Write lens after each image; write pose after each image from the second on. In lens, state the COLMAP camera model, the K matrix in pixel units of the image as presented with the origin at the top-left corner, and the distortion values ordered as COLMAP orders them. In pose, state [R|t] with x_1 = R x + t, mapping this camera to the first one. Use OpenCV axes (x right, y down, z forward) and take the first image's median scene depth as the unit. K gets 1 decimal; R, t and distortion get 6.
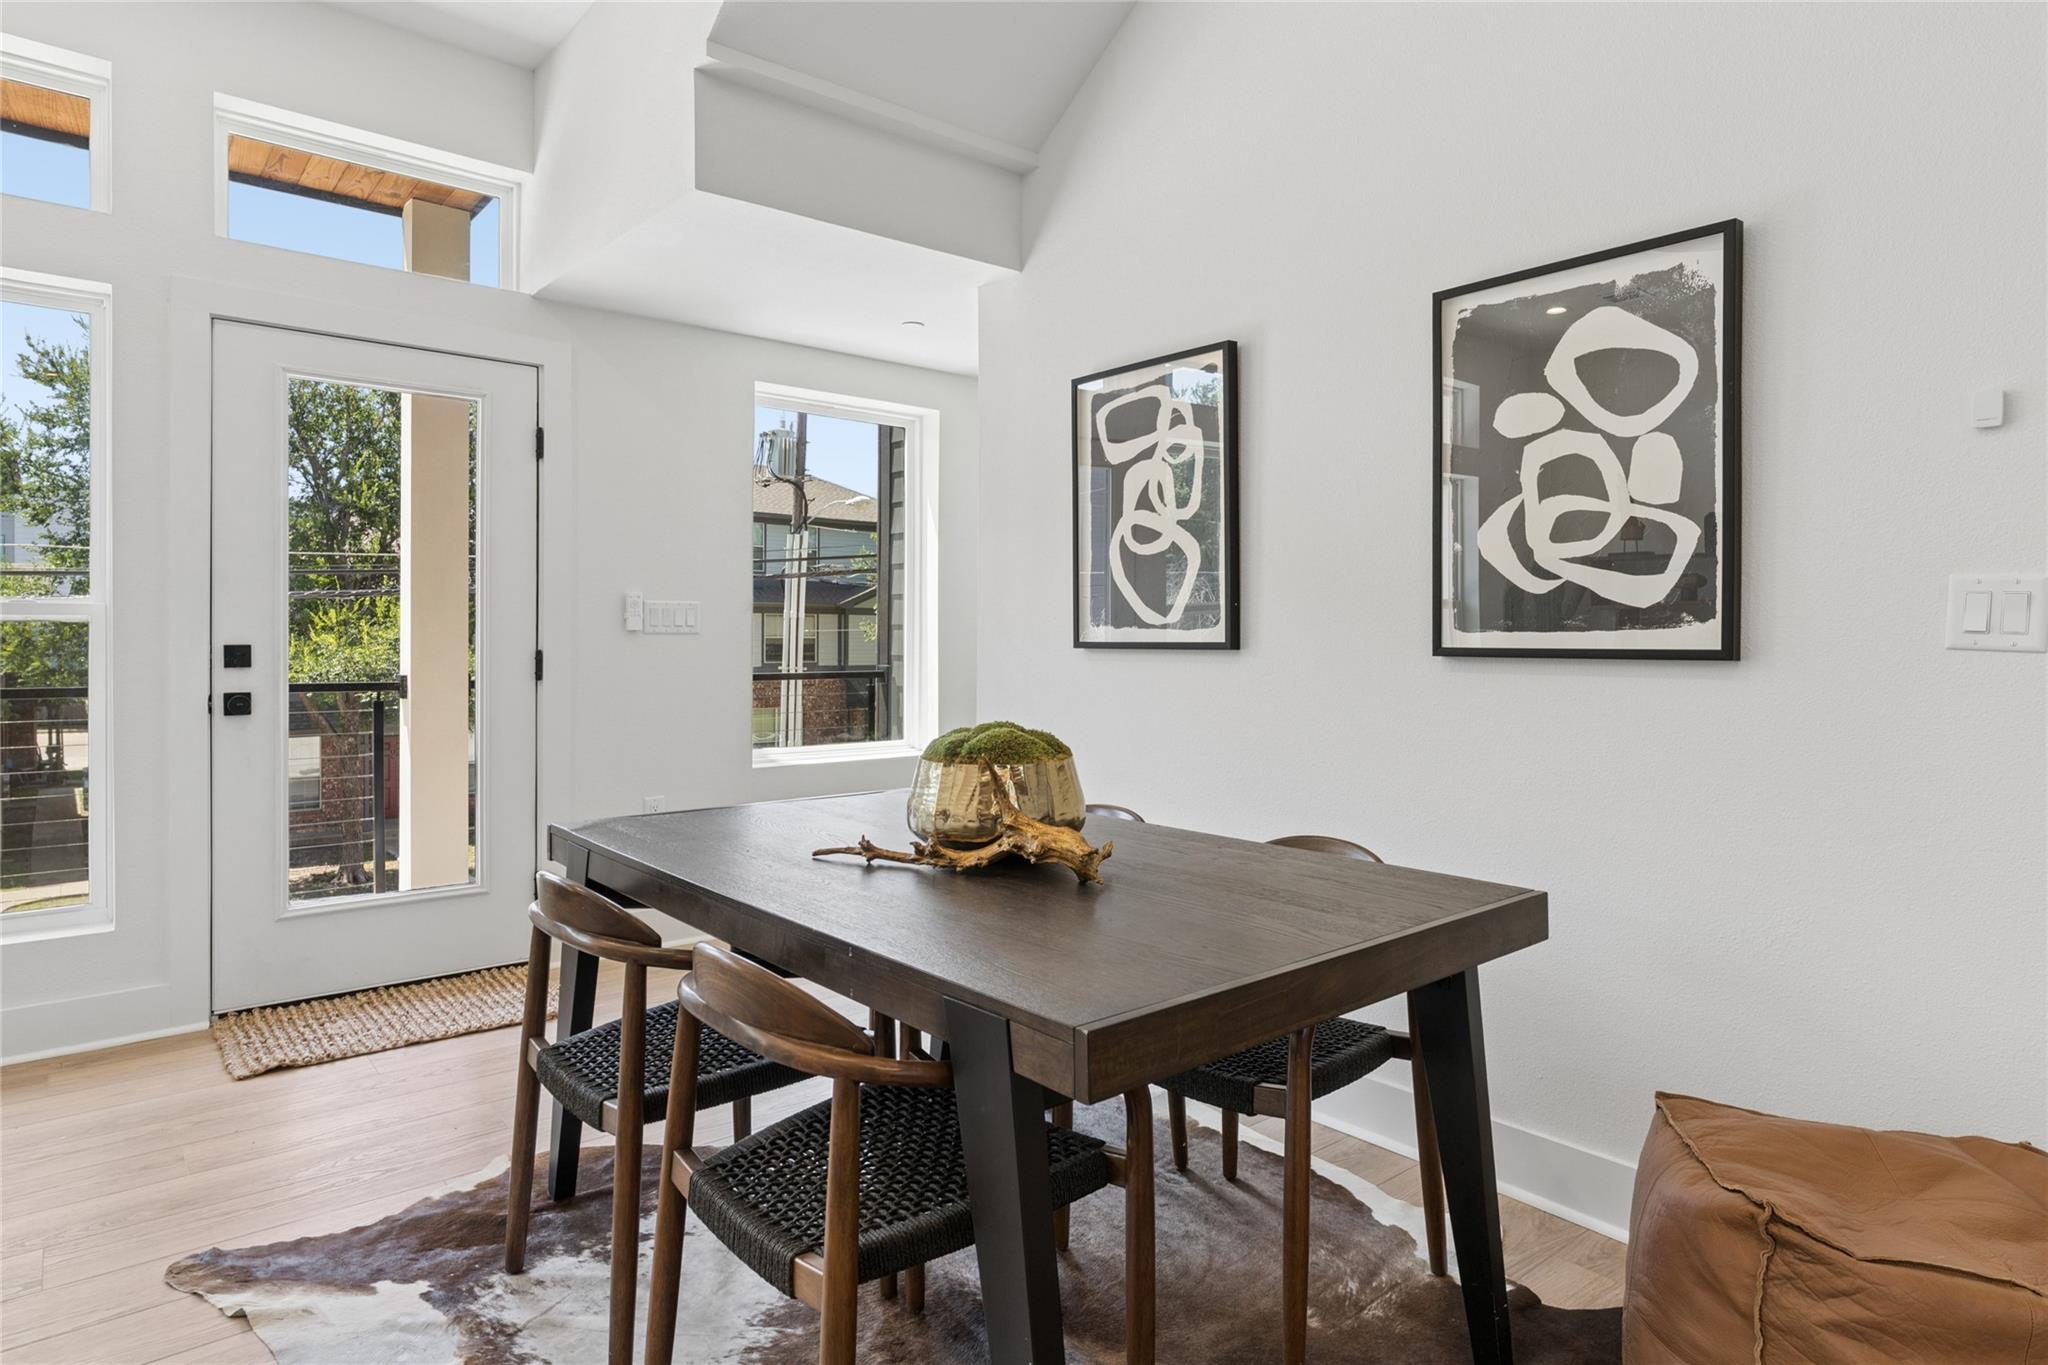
lens RADIAL K [[1115.3, 0, 1044.3], [0, 1115.3, 647.0], [0, 0, 1]] dist [-0.001367, 0.000656]
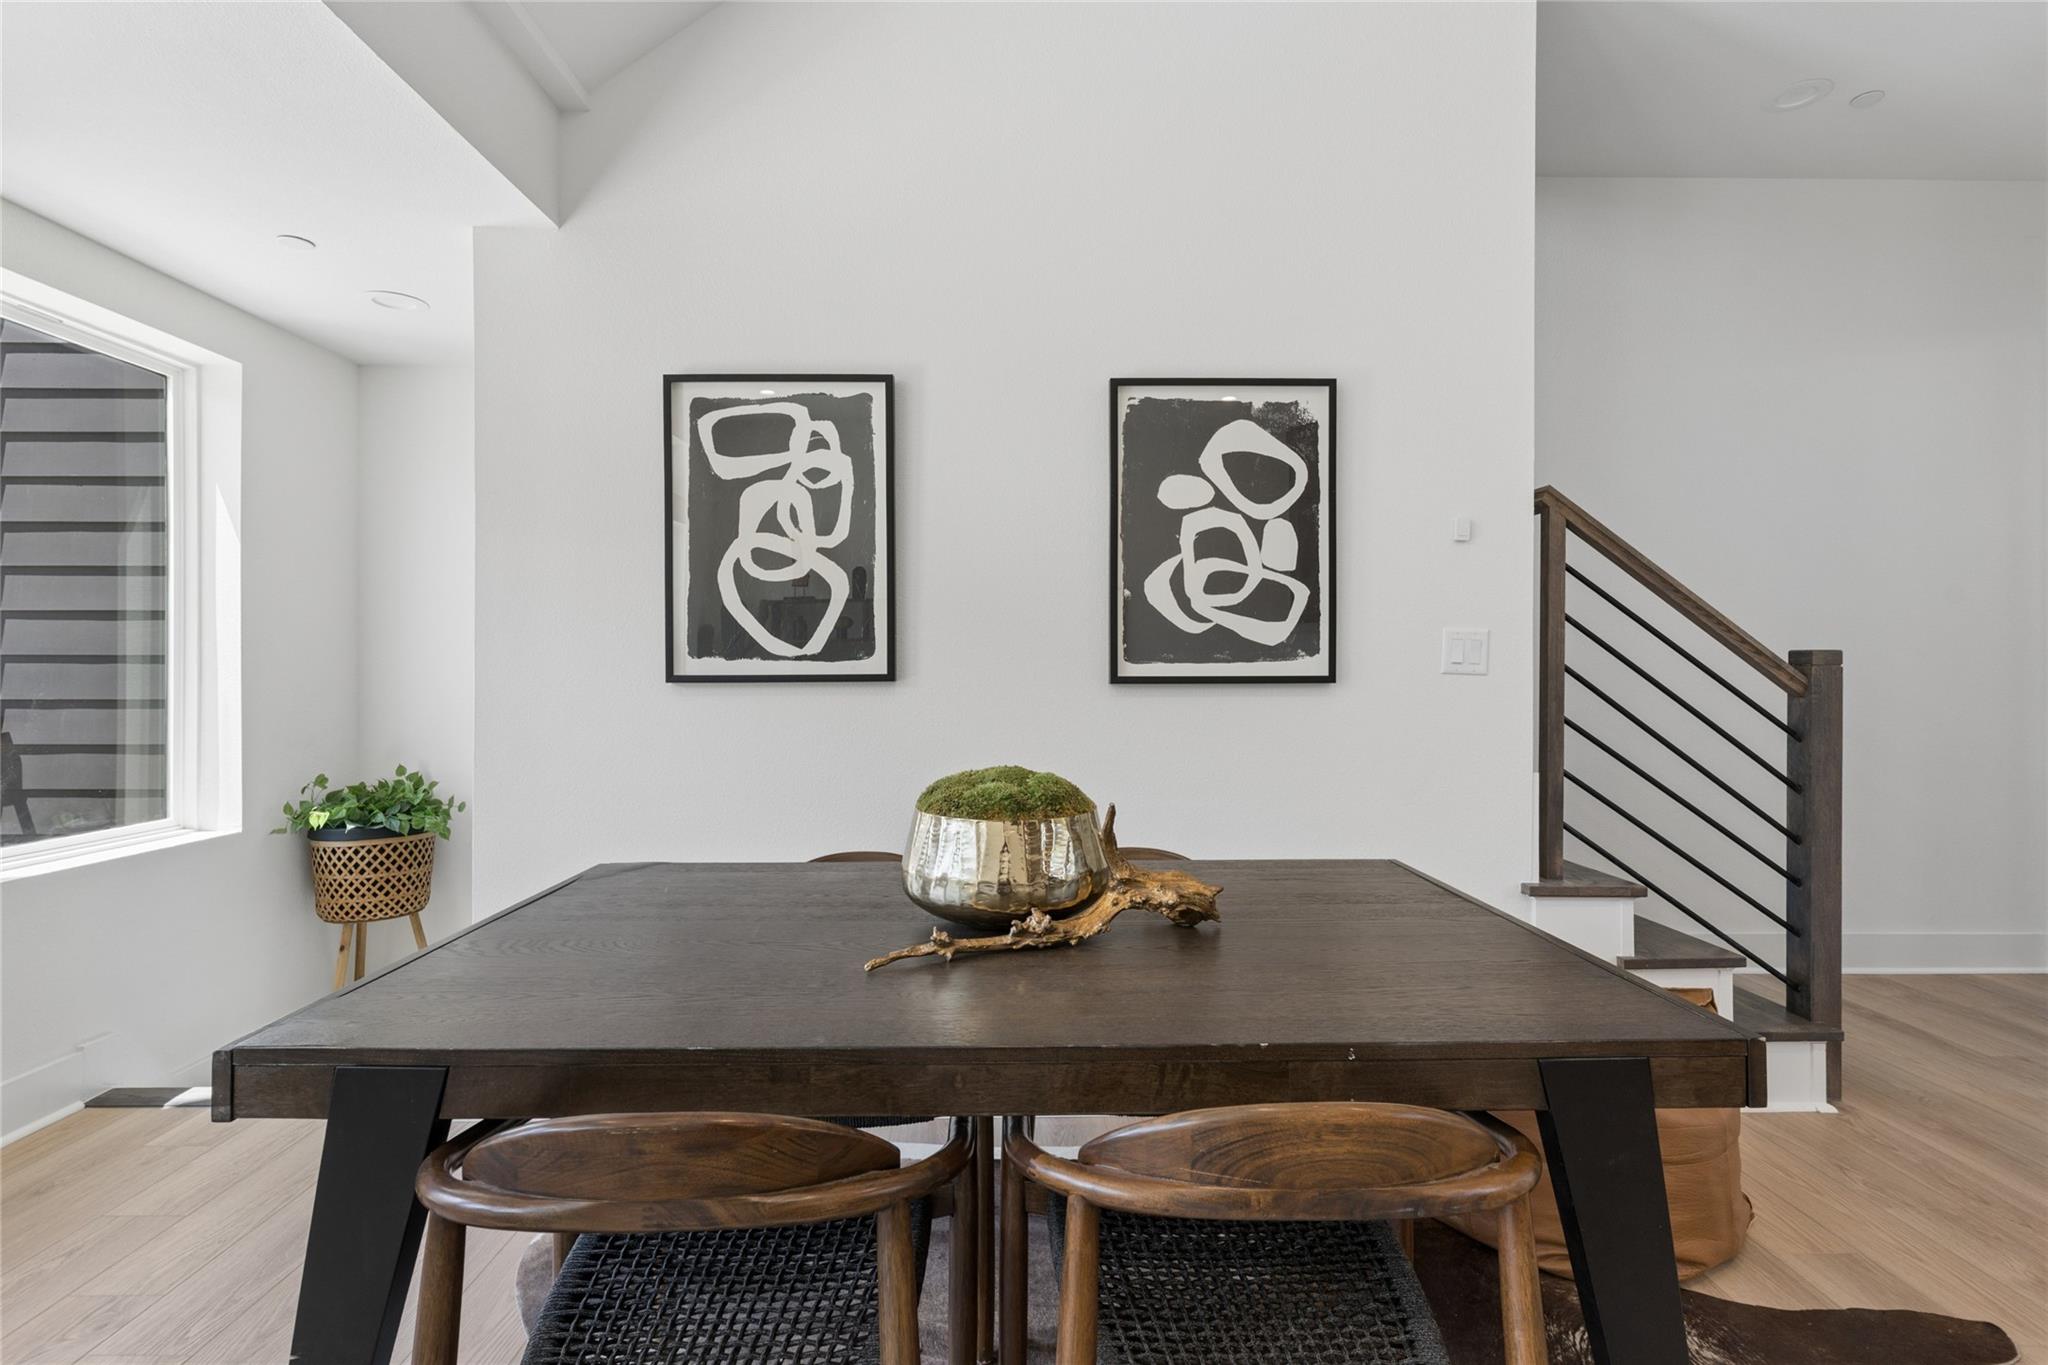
lens RADIAL K [[983.9, 0, 1019.5], [0, 983.9, 664.5], [0, 0, 1]] dist [0.007035, 0.000260]
pose [[0.653563, -0.005455, 0.756852, -0.510670], [0.011449, 0.999931, -0.002680, -0.010609], [-0.756785, 0.010417, 0.653580, 0.390861]]
